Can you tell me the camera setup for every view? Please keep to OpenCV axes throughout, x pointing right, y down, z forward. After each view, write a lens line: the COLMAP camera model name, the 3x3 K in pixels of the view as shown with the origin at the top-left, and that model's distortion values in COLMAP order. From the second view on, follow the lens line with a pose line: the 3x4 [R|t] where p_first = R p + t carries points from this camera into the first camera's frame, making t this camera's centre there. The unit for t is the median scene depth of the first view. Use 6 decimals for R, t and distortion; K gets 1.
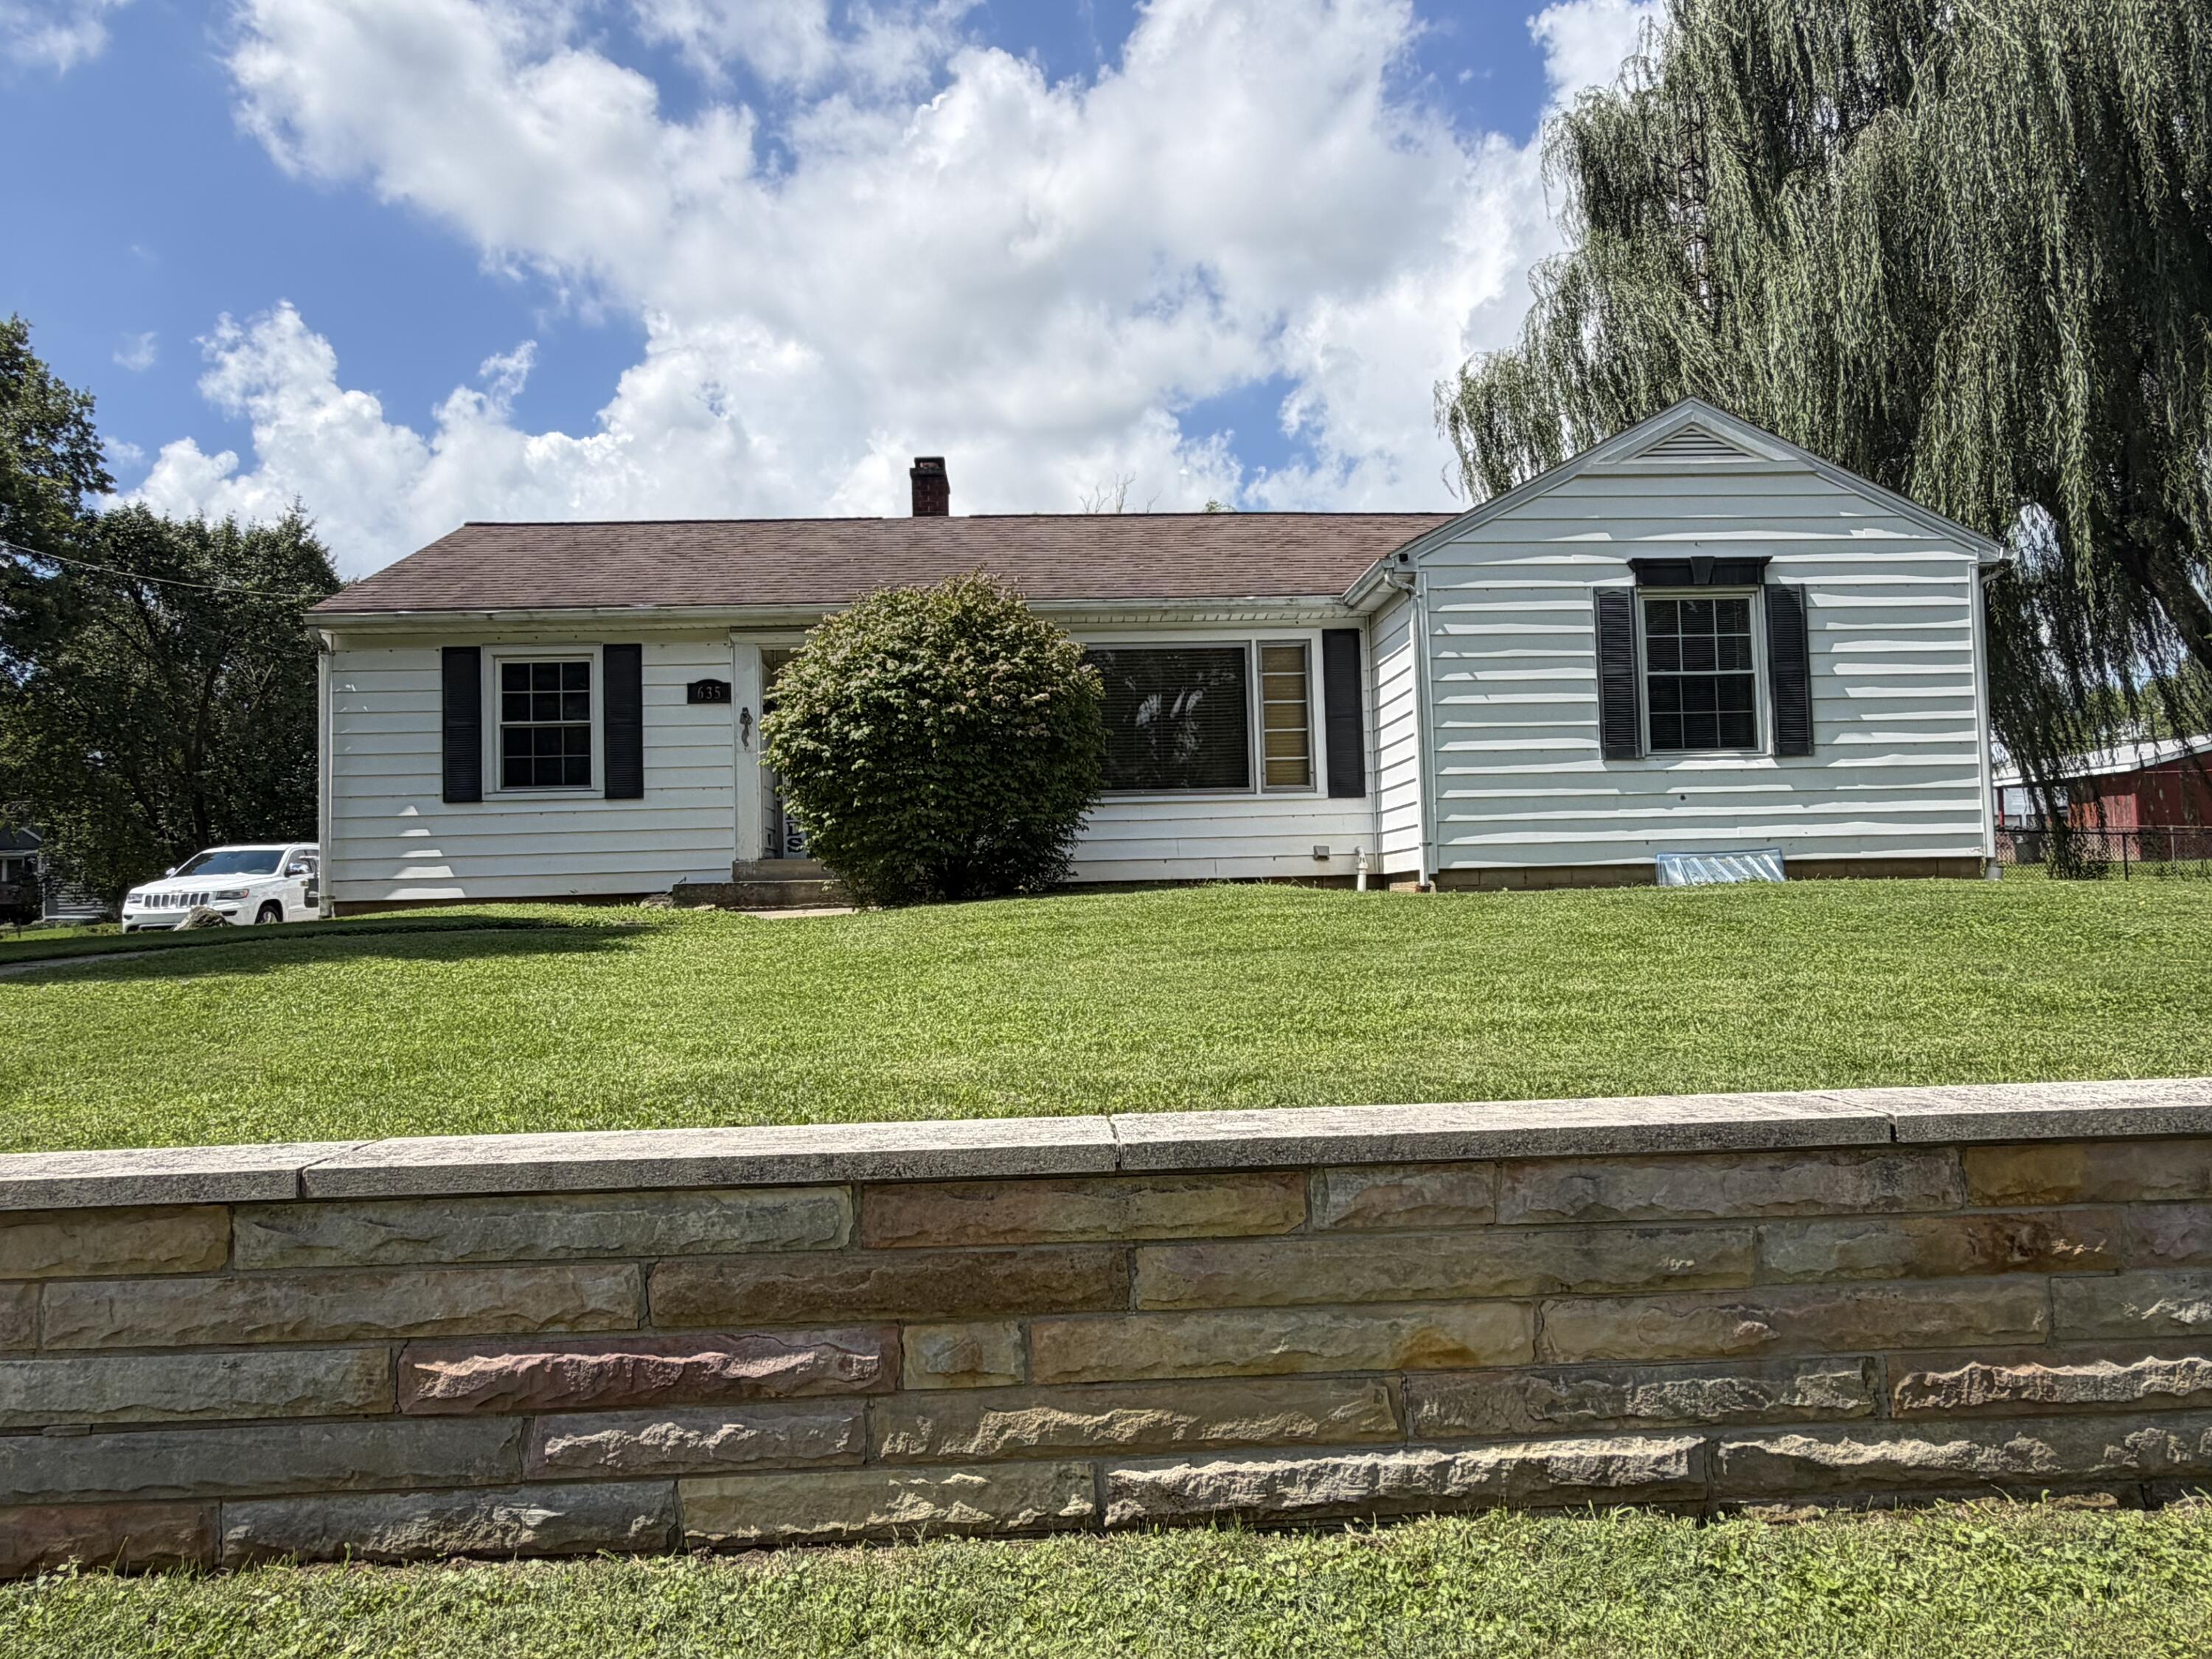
lens RADIAL K [[1417.3, 0, 1106.0], [0, 1417.3, 829.5], [0, 0, 1]] dist [-0.001744, -0.000018]
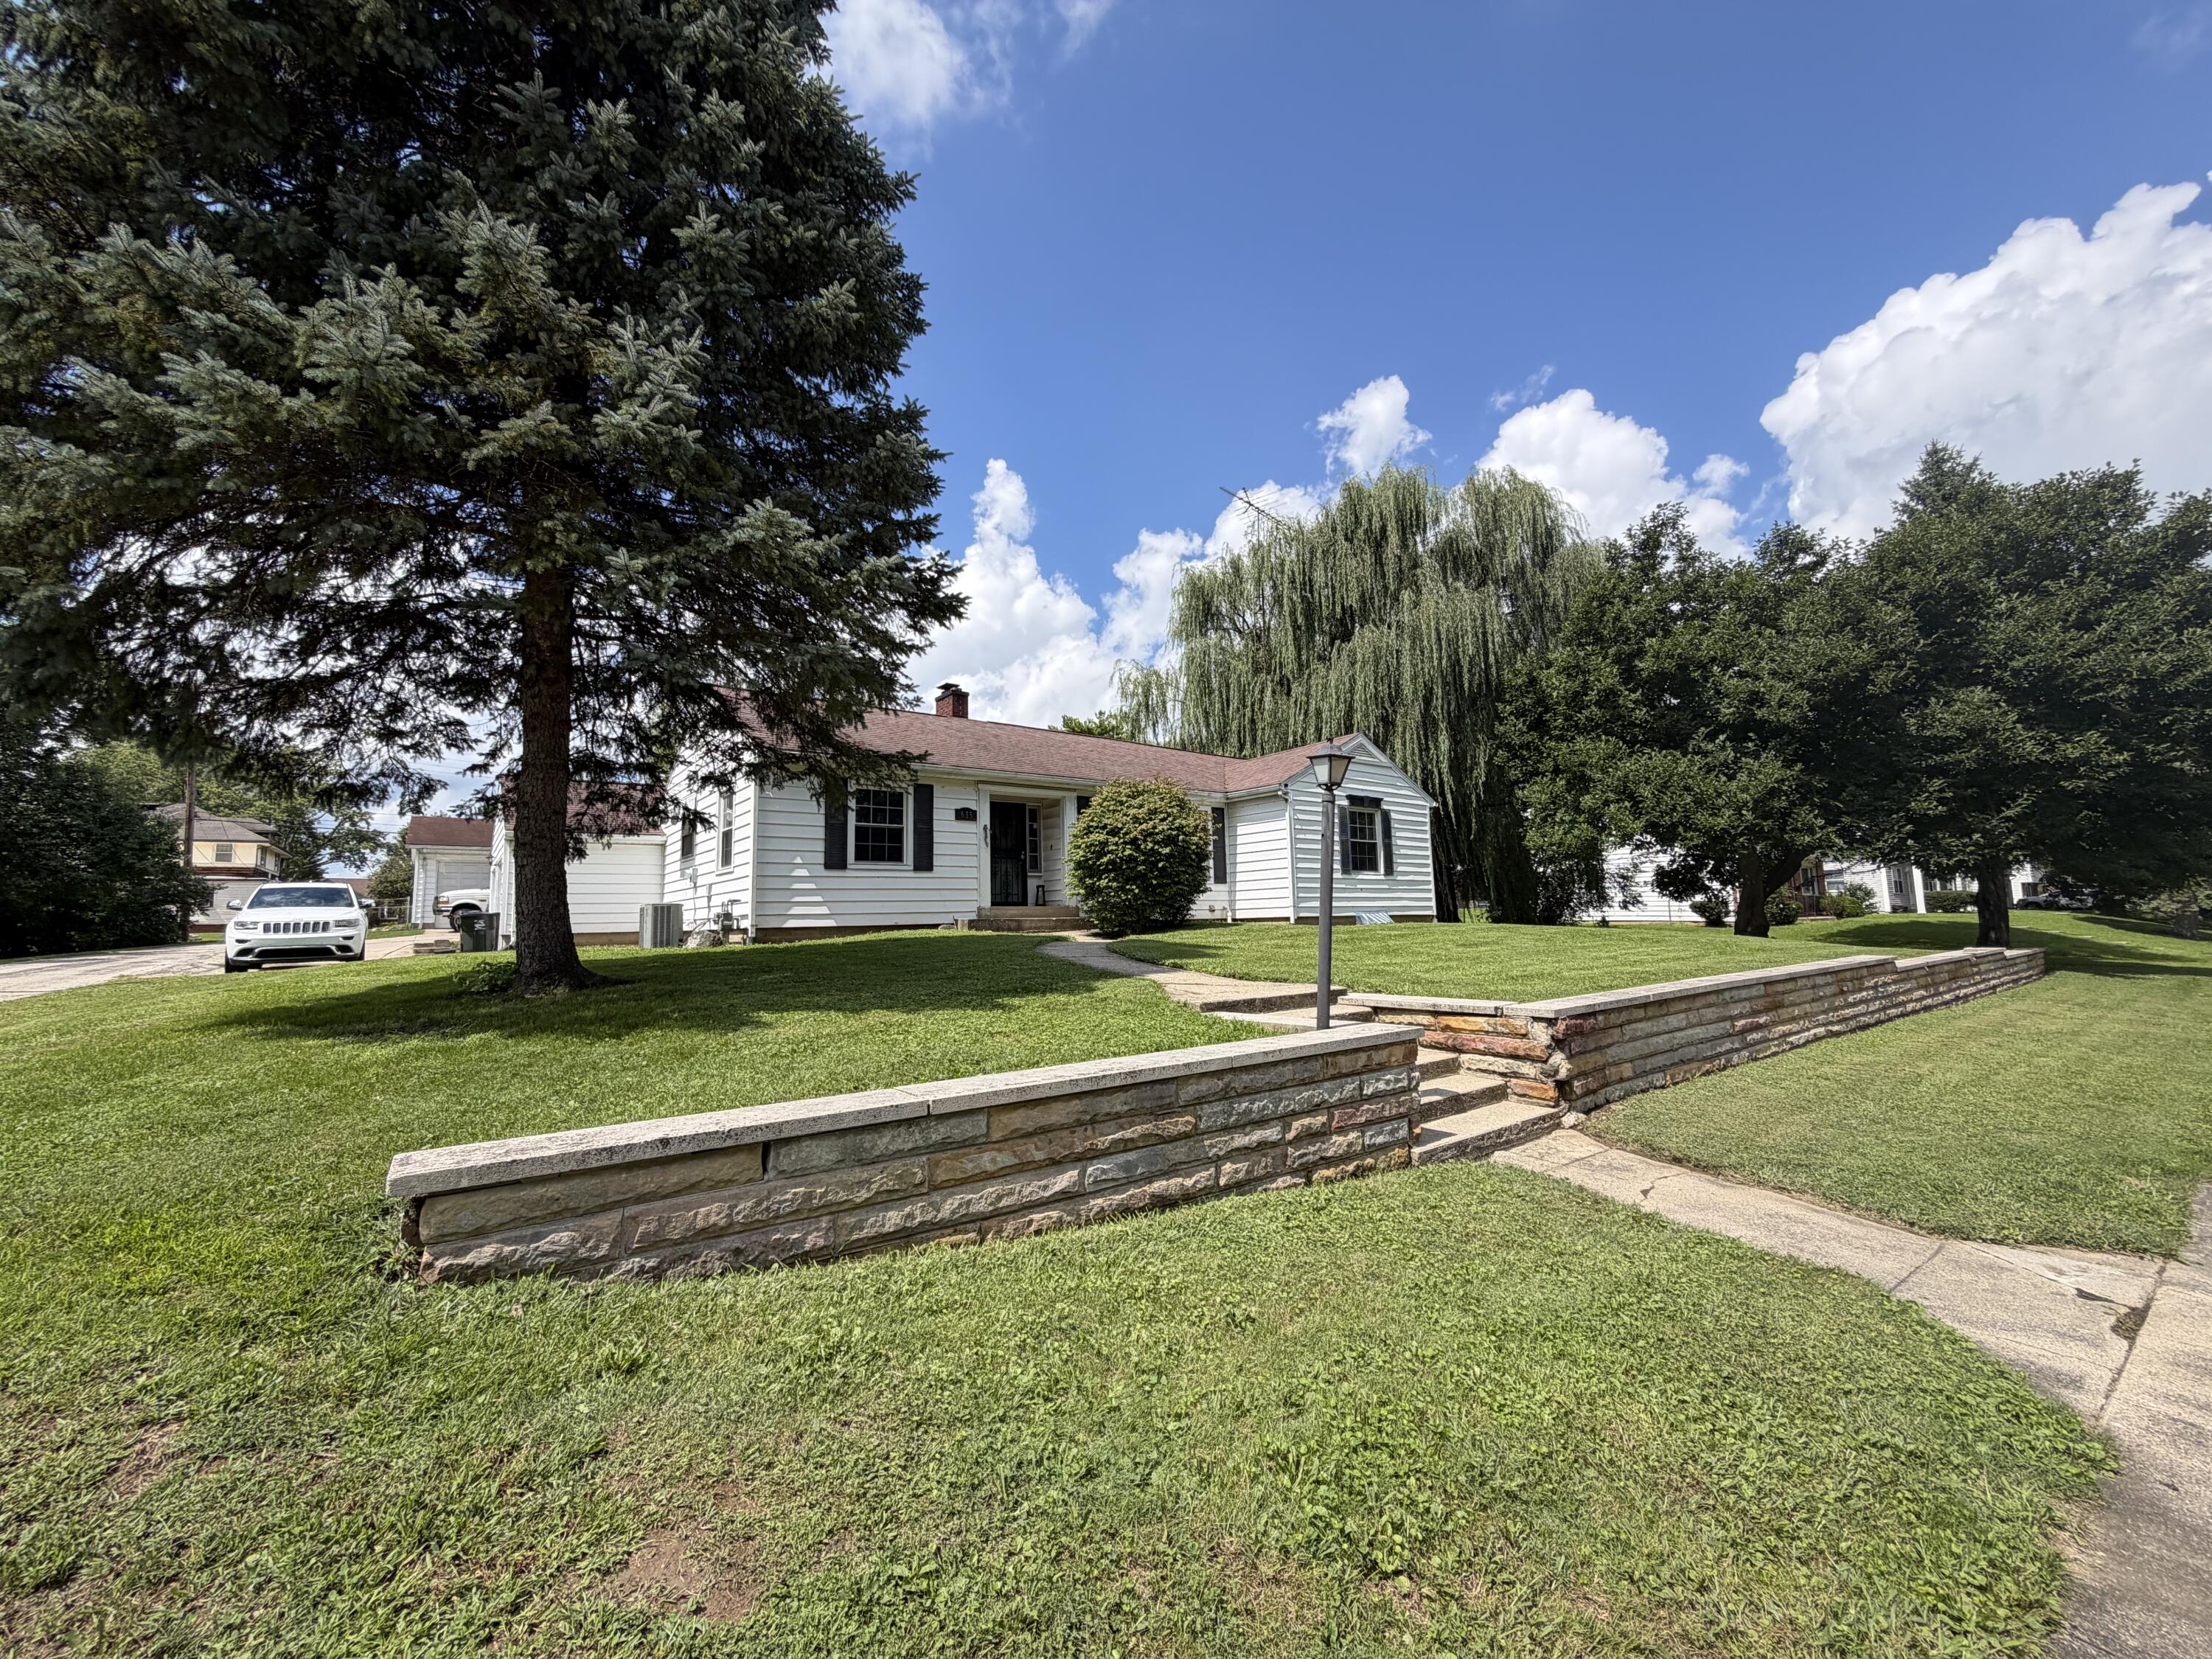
lens RADIAL K [[888.5, 0, 1106.0], [0, 888.5, 829.5], [0, 0, 1]] dist [0.000284, 0.000047]
pose [[0.828753, 0.068328, 0.555428, -0.775467], [-0.029522, 0.996474, -0.078535, 0.007548], [-0.558835, 0.048689, 0.827848, -0.057486]]
